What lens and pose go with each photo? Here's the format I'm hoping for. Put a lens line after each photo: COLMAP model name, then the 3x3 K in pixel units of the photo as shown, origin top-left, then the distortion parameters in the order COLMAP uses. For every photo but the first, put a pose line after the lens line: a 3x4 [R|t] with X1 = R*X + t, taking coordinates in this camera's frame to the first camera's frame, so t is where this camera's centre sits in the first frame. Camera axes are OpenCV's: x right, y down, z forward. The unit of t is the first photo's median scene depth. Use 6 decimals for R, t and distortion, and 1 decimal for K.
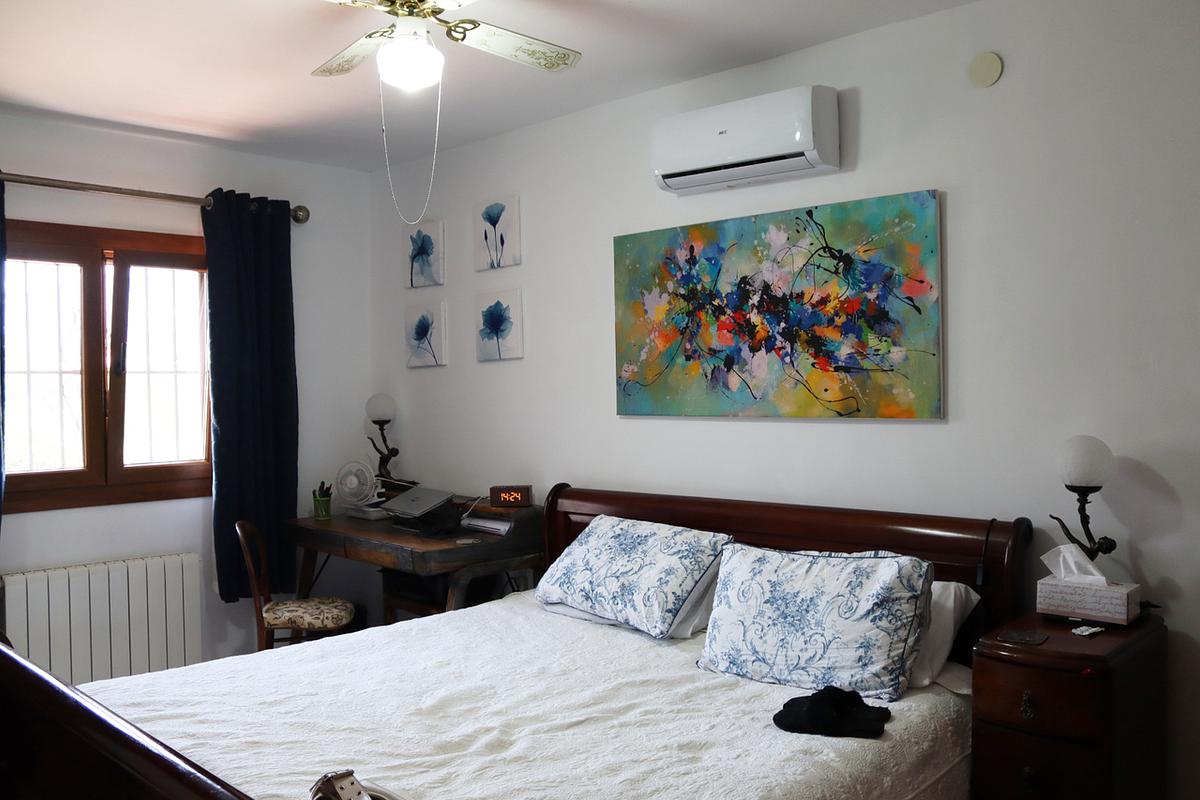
lens RADIAL K [[993.7, 0, 602.3], [0, 993.7, 394.8], [0, 0, 1]] dist [-0.161432, 0.137999]
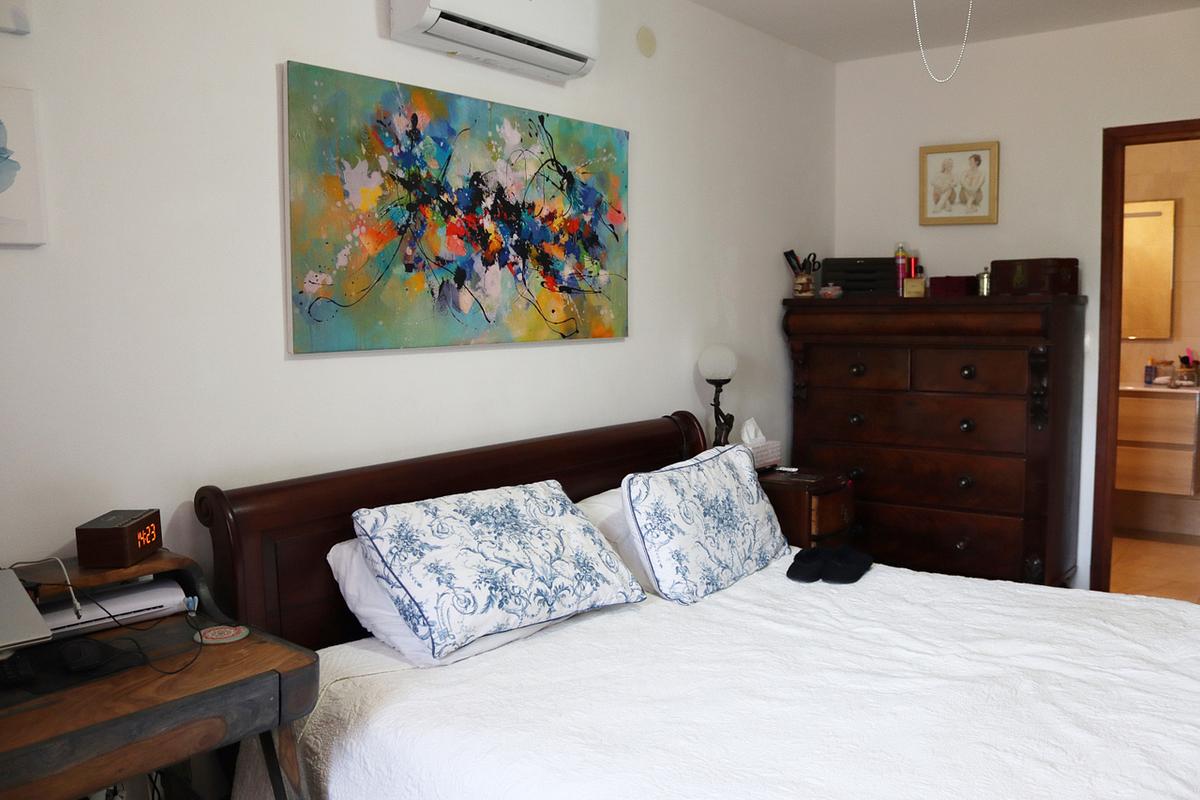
lens RADIAL K [[993.7, 0, 595.3], [0, 993.7, 401.2], [0, 0, 1]] dist [-0.161432, 0.137999]
pose [[-0.092873, -0.075674, 0.992798, -0.690545], [0.023833, 0.996653, 0.078197, 0.007450], [-0.995393, 0.030924, -0.090758, 0.992626]]
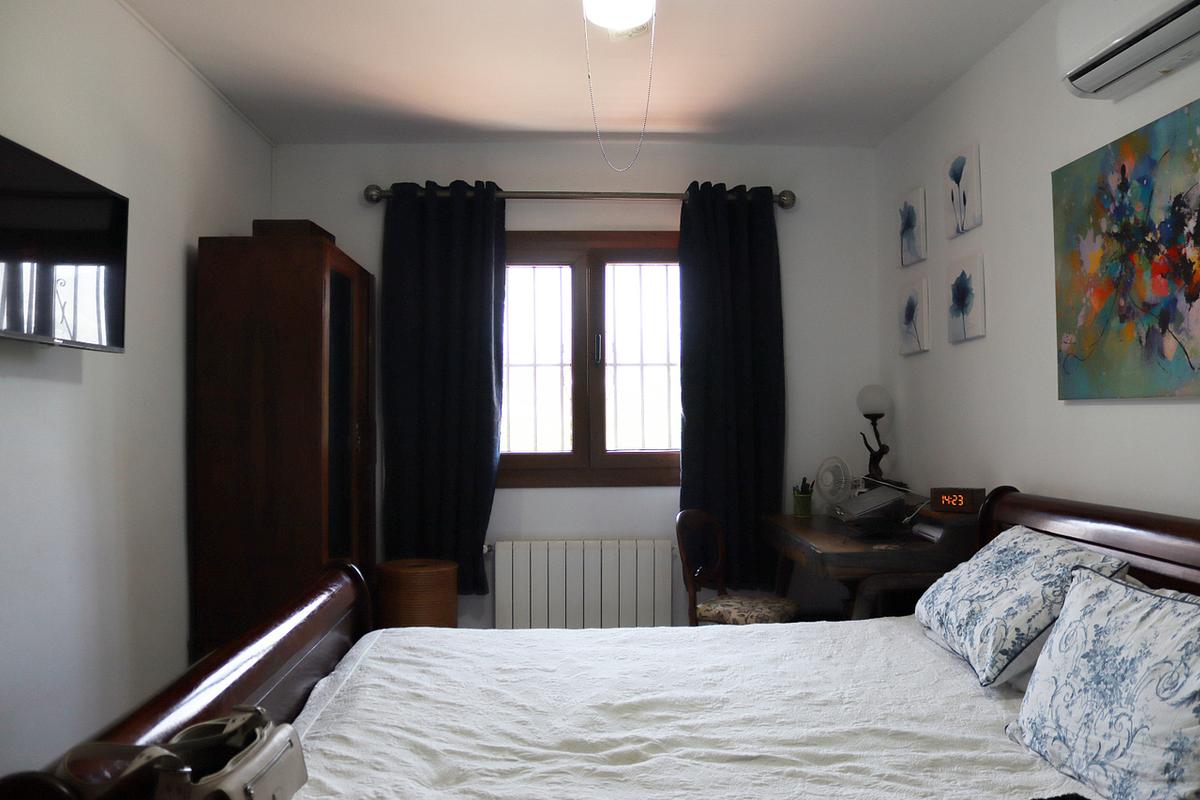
lens RADIAL K [[993.7, 0, 609.0], [0, 993.7, 397.4], [0, 0, 1]] dist [-0.161432, 0.137999]
pose [[0.729032, -0.003084, -0.684472, 0.313112], [-0.009880, 0.999838, -0.015028, 0.037646], [0.684408, 0.017718, 0.728884, 0.240077]]
